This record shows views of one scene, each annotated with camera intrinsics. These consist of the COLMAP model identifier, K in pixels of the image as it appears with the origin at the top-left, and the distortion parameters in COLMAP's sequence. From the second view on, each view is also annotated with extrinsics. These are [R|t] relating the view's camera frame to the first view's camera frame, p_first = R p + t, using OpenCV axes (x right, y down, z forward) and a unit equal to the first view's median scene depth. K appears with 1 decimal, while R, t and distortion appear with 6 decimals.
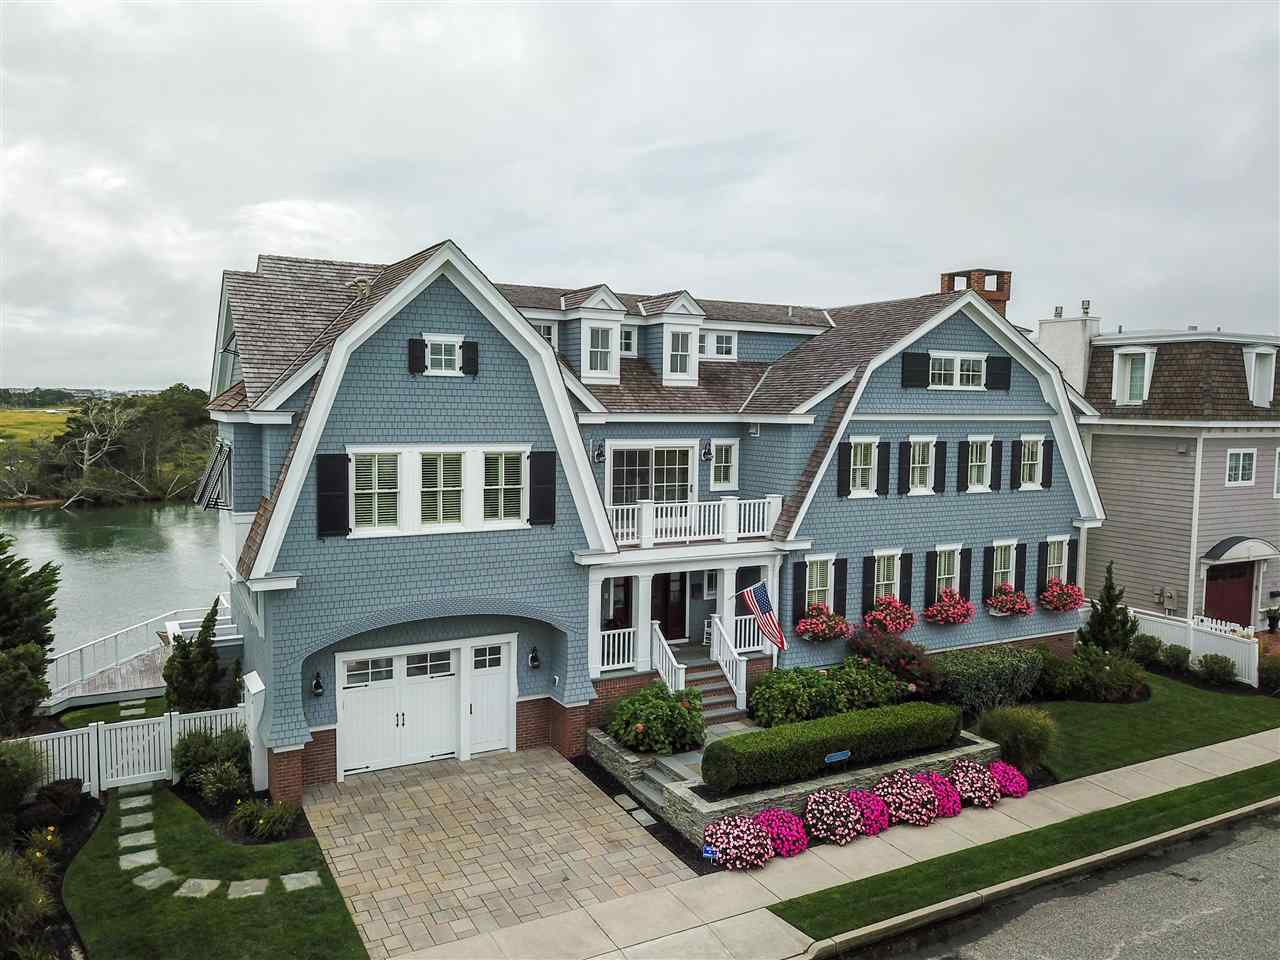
lens RADIAL K [[962.5, 0, 636.2], [0, 962.5, 478.1], [0, 0, 1]] dist [0.010114, 0.001375]
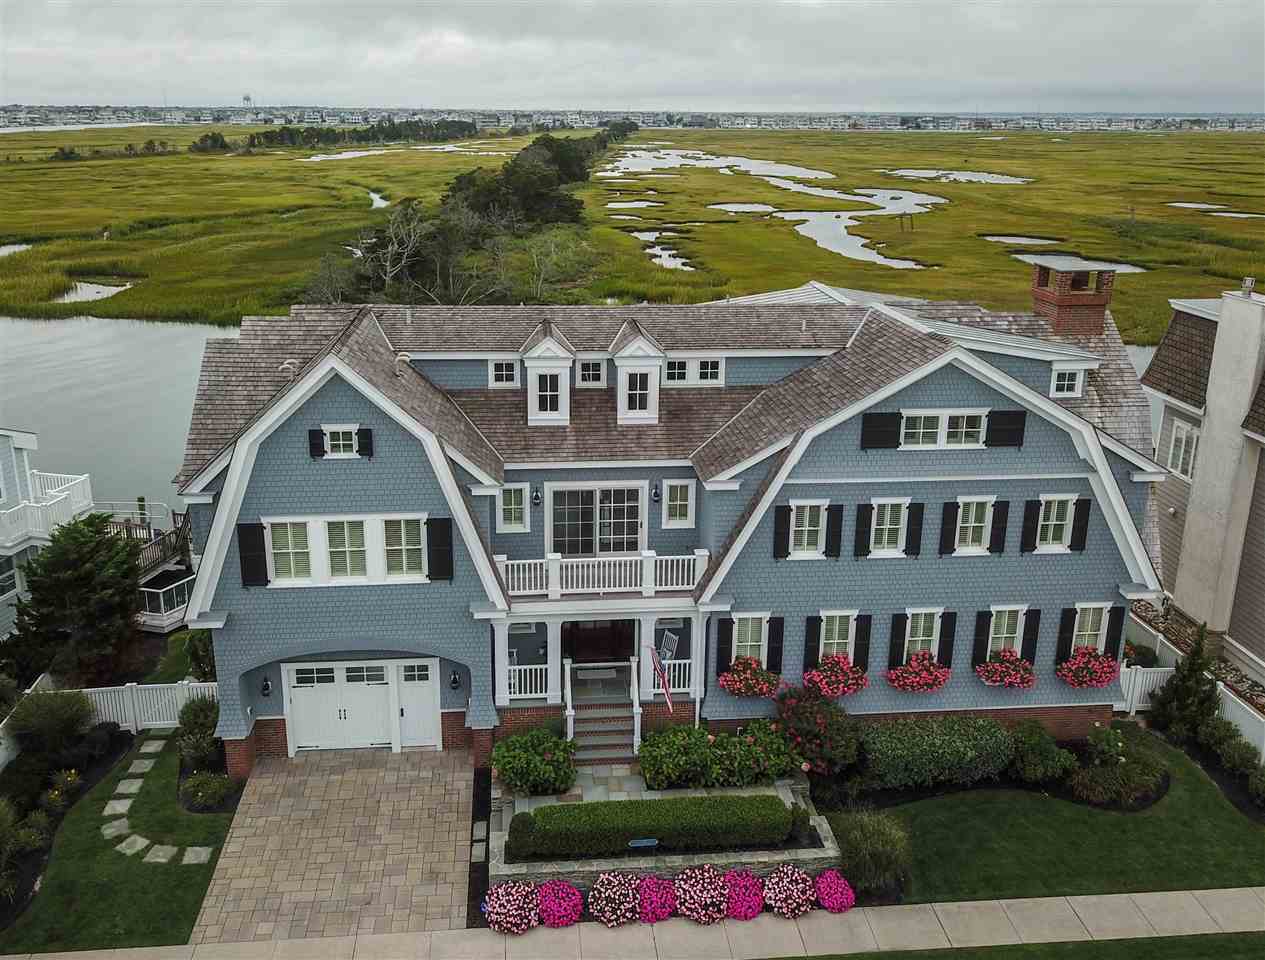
lens RADIAL K [[1095.5, 0, 630.1], [0, 1095.5, 430.6], [0, 0, 1]] dist [0.011001, -0.003060]
pose [[0.919220, 0.106351, -0.379110, 0.553782], [-0.029554, 0.978752, 0.202908, -0.376263], [0.392634, -0.175313, 0.902831, -0.039907]]
